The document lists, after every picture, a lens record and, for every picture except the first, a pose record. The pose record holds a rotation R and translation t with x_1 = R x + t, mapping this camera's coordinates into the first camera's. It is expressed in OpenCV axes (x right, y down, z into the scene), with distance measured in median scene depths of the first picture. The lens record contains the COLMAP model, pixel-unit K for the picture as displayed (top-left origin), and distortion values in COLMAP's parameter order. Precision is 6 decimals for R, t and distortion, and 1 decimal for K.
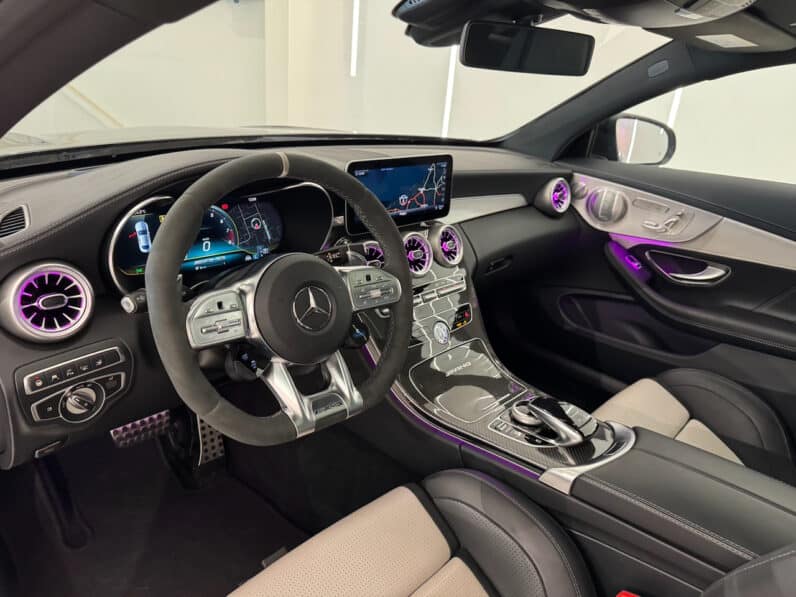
lens RADIAL K [[568.8, 0, 403.4], [0, 568.8, 296.7], [0, 0, 1]] dist [0.044787, -0.065710]
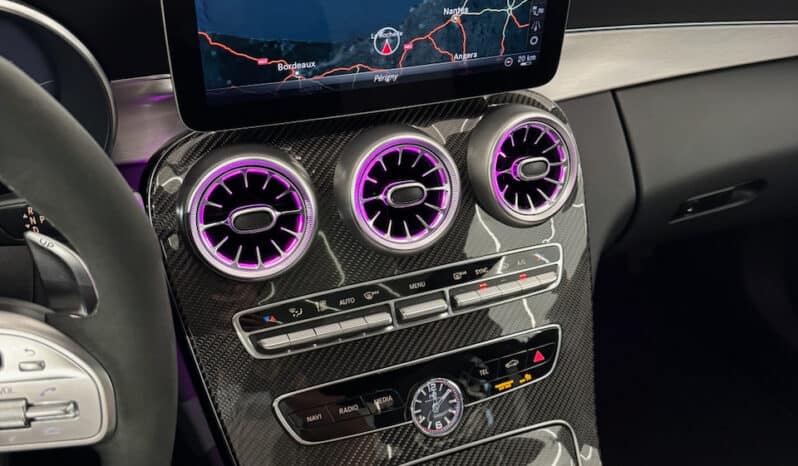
lens RADIAL K [[788.6, 0, 406.9], [0, 788.6, 227.7], [0, 0, 1]] dist [0.079921, 0.000000]
pose [[0.920244, 0.206368, -0.332511, 0.212427], [-0.134928, 0.964875, 0.225414, -0.180266], [0.367350, -0.162571, 0.915765, 0.561509]]
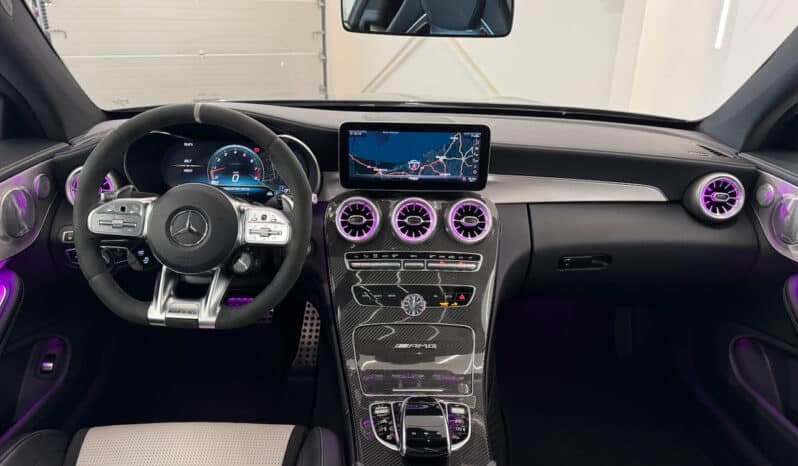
lens RADIAL K [[567.5, 0, 405.3], [0, 567.5, 232.2], [0, 0, 1]] dist [0.029582, -0.055623]
pose [[0.722483, 0.190701, -0.664569, 0.712083], [-0.234087, 0.971909, 0.024408, -0.080130], [0.650555, 0.137933, 0.746829, 0.277445]]
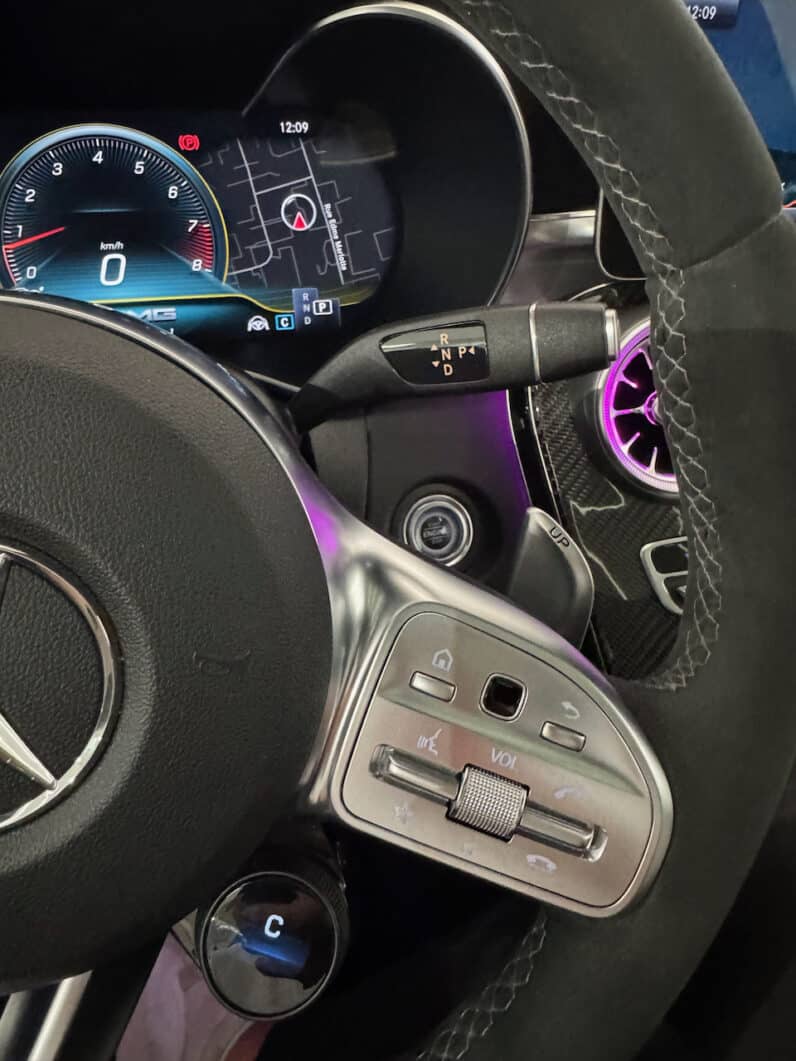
lens RADIAL K [[758.1, 0, 399.1], [0, 758.1, 470.6], [0, 0, 1]] dist [0.044787, -0.065710]
pose [[0.843651, 0.205759, -0.495900, 0.015153], [-0.151357, 0.977334, 0.148019, -0.058670], [0.515116, -0.049819, 0.855671, 0.638299]]
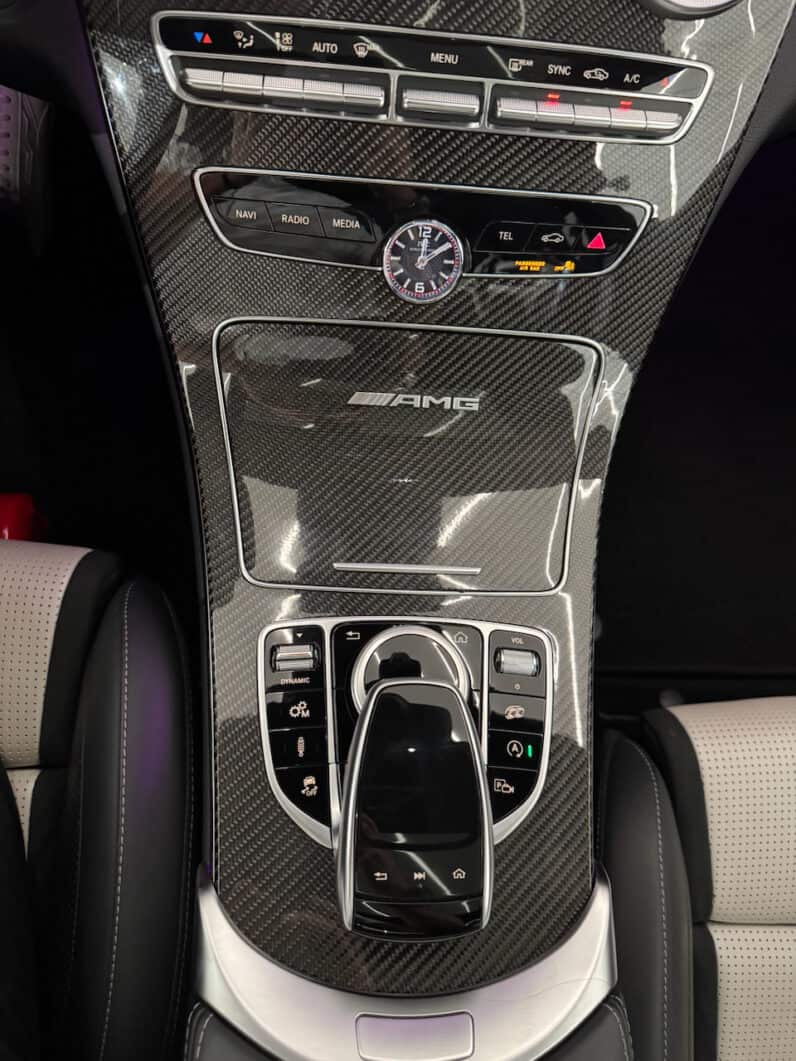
lens RADIAL K [[758.1, 0, 399.5], [0, 758.1, 526.5], [0, 0, 1]] dist [0.044787, -0.065710]
pose [[0.690538, 0.674027, -0.262382, 0.255195], [-0.309981, 0.603539, 0.734610, -0.132244], [0.653505, -0.425943, 0.625702, 0.758496]]
